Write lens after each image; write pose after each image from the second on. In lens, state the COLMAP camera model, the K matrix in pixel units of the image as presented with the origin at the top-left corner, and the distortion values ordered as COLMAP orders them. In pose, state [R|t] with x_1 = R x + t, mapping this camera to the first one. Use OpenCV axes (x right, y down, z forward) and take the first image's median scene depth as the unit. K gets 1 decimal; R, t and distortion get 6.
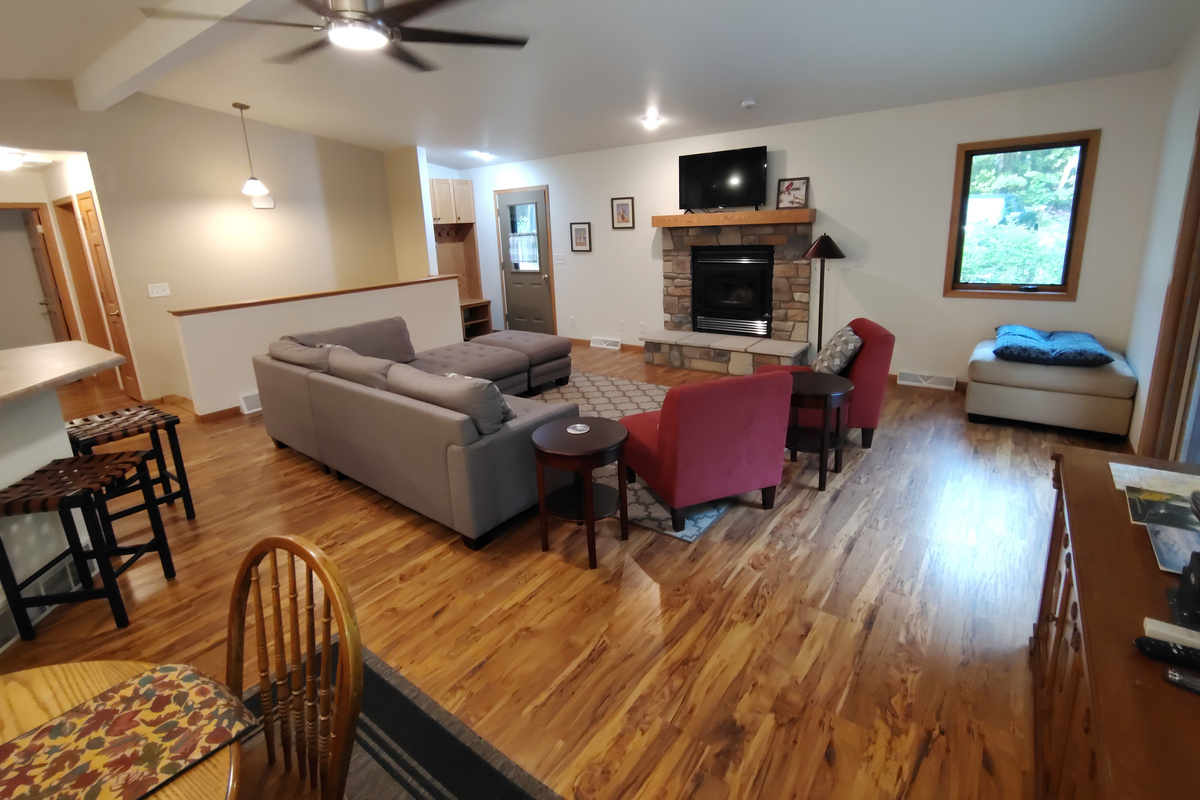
lens RADIAL K [[556.9, 0, 603.4], [0, 556.9, 351.5], [0, 0, 1]] dist [-0.004810, 0.002772]
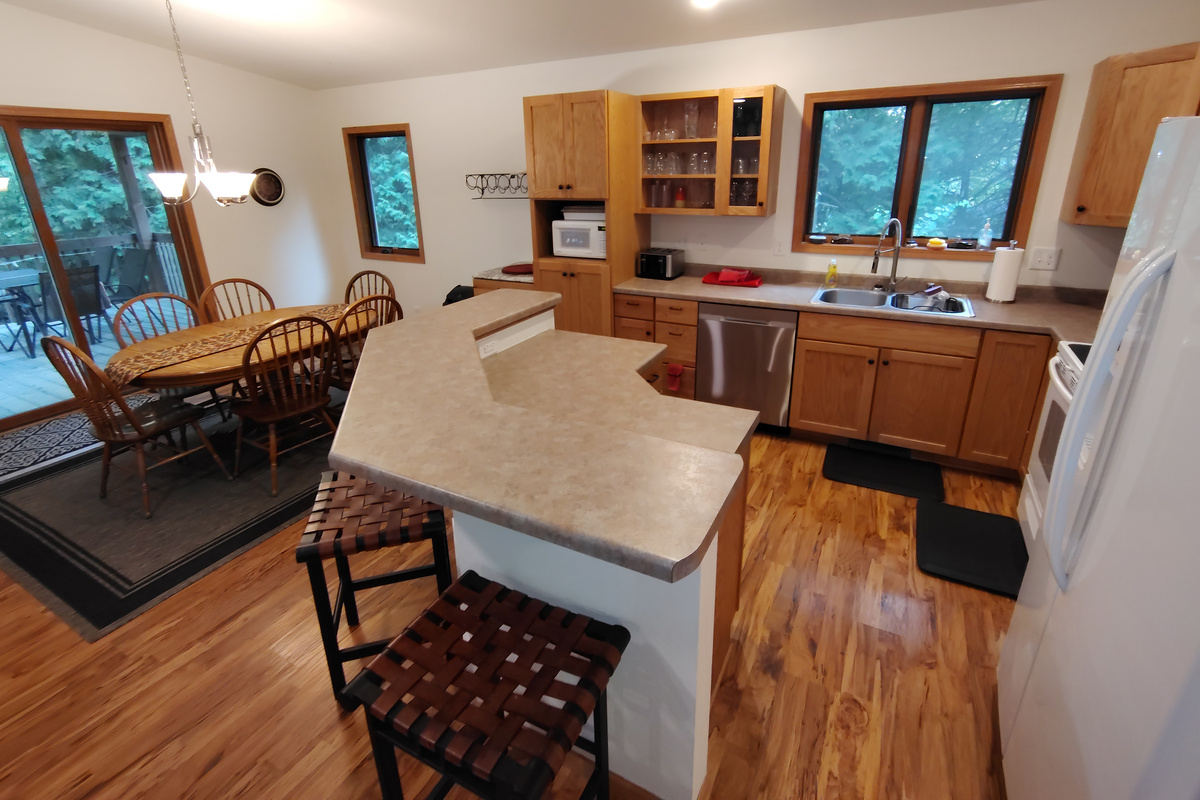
lens RADIAL K [[556.9, 0, 599.7], [0, 556.9, 356.6], [0, 0, 1]] dist [-0.004810, 0.002772]
pose [[-0.987148, 0.109760, -0.116157, -0.502840], [0.031084, 0.844827, 0.534135, -0.146118], [0.156759, 0.523660, -0.837381, 0.670720]]
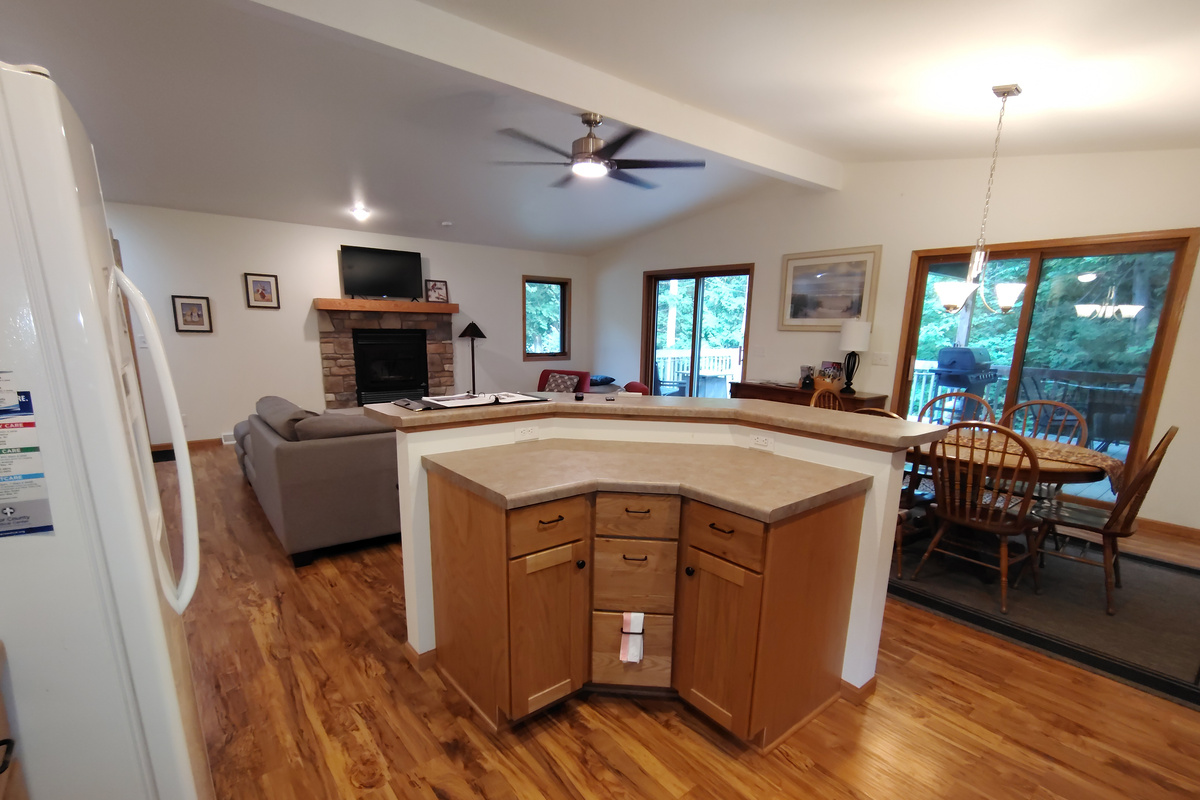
lens RADIAL K [[556.9, 0, 599.2], [0, 556.9, 452.6], [0, 0, 1]] dist [-0.004810, 0.002772]
pose [[0.242834, -0.168299, 0.955357, -0.891338], [0.189581, 0.974079, 0.123409, 0.006813], [-0.951363, 0.151150, 0.268445, 0.303616]]
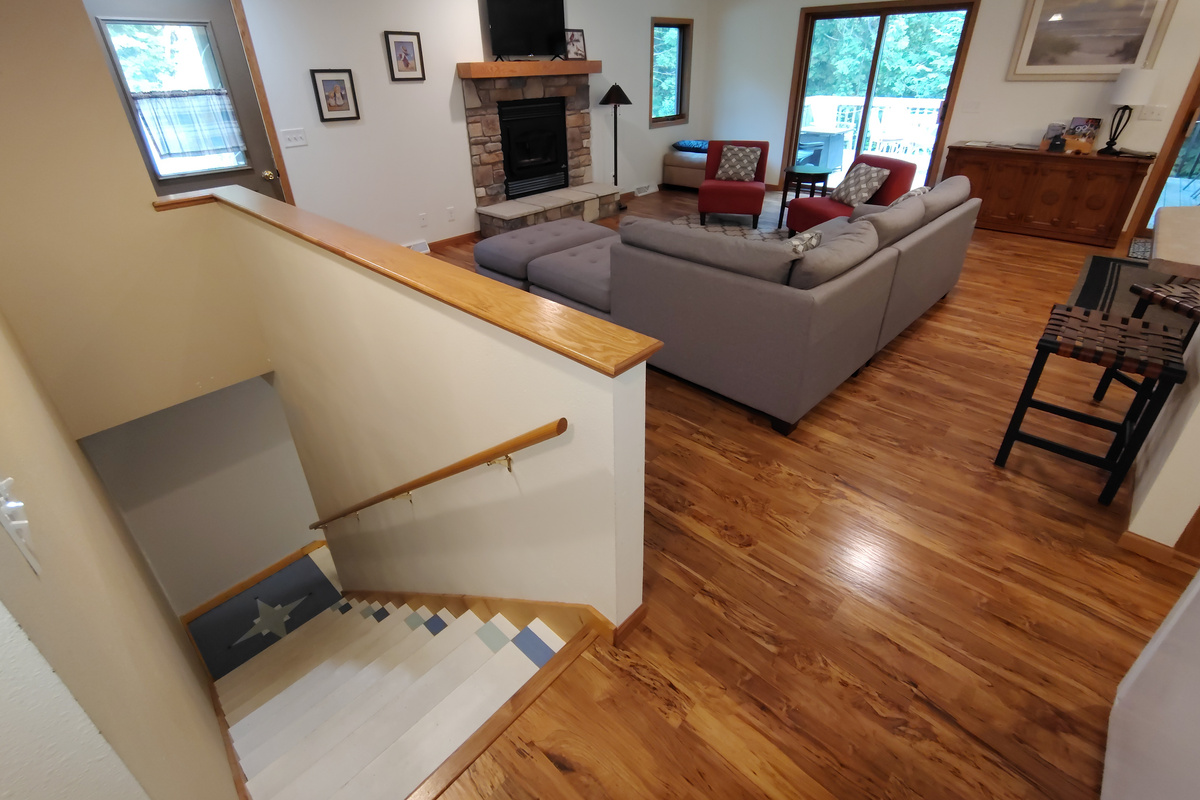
lens RADIAL K [[556.9, 0, 598.4], [0, 556.9, 351.6], [0, 0, 1]] dist [-0.004810, 0.002772]
pose [[0.104871, -0.420339, 0.901286, -0.859662], [0.238525, 0.890461, 0.387536, -0.152740], [-0.965457, 0.174338, 0.193644, 0.813309]]
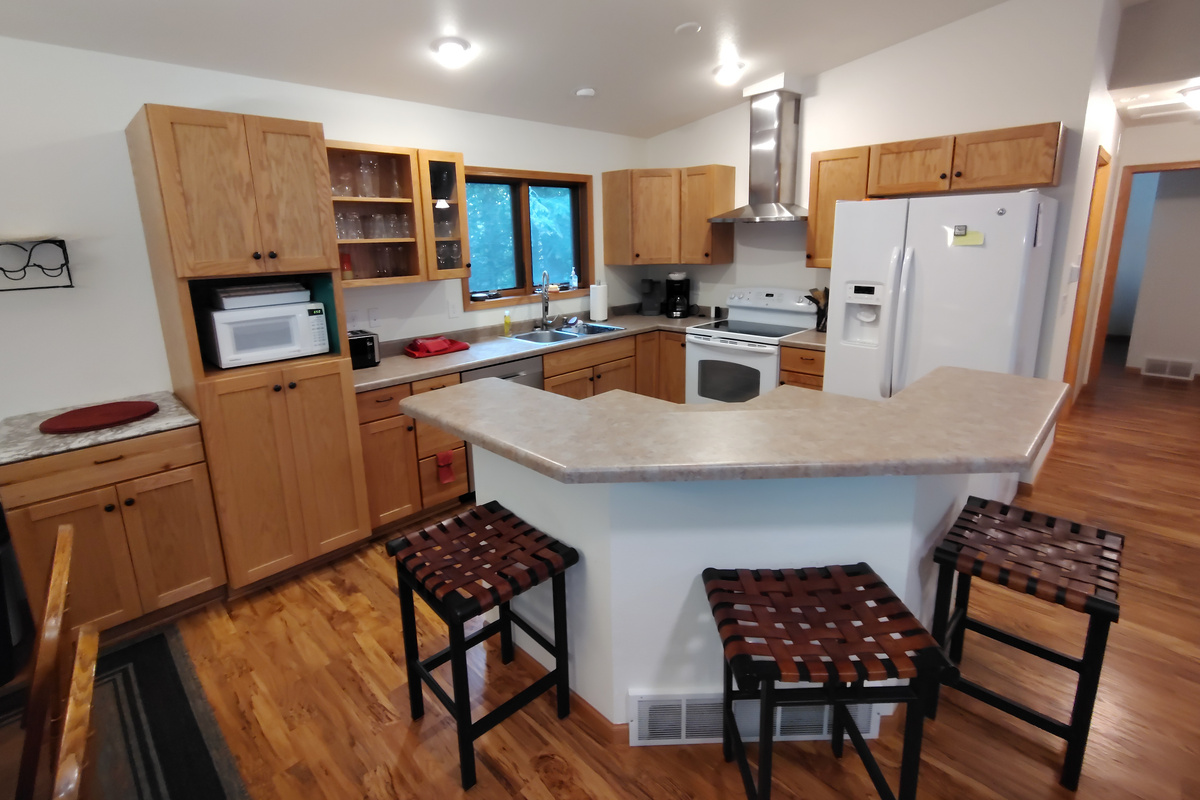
lens RADIAL K [[556.9, 0, 590.9], [0, 556.9, 362.7], [0, 0, 1]] dist [-0.004810, 0.002772]
pose [[-0.151644, 0.269613, -0.950954, -0.179771], [-0.197729, 0.934359, 0.296439, -0.065966], [0.968456, 0.232984, -0.088379, 0.315557]]
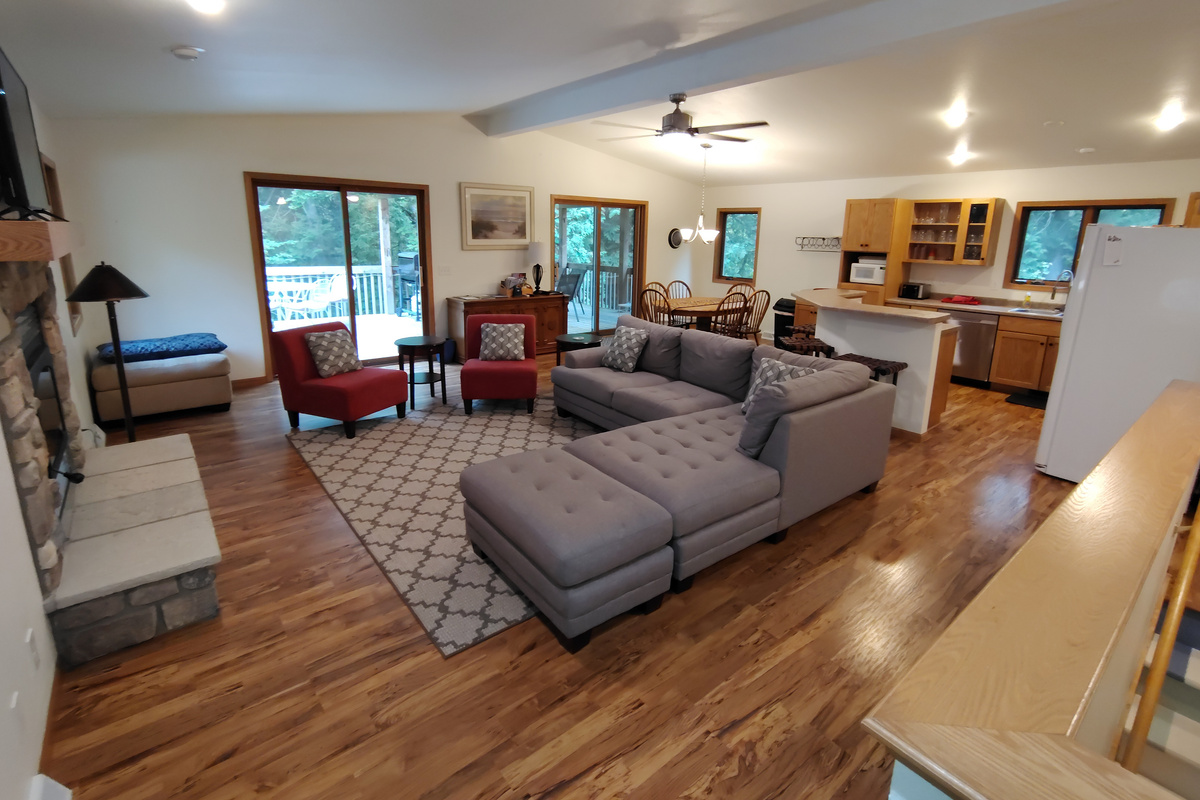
lens RADIAL K [[556.9, 0, 598.6], [0, 556.9, 352.7], [0, 0, 1]] dist [-0.004810, 0.002772]
pose [[-0.970585, -0.026138, 0.239335, -0.290450], [0.077213, 0.907786, 0.412266, -0.304996], [-0.228040, 0.418619, -0.879065, 1.333885]]
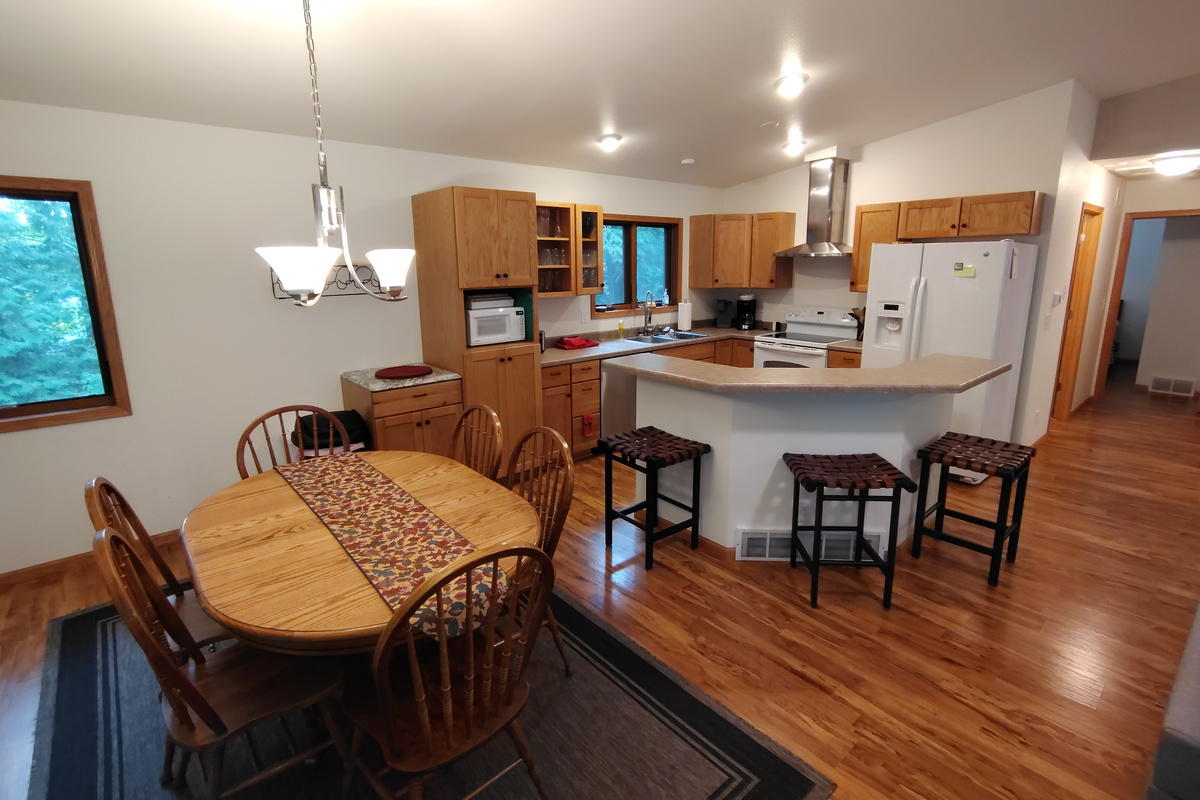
lens RADIAL K [[556.9, 0, 592.5], [0, 556.9, 383.7], [0, 0, 1]] dist [-0.004810, 0.002772]
pose [[-0.223491, 0.256362, -0.940388, 0.077247], [-0.204444, 0.931001, 0.302391, -0.073288], [0.953024, 0.259838, -0.155659, 0.265515]]
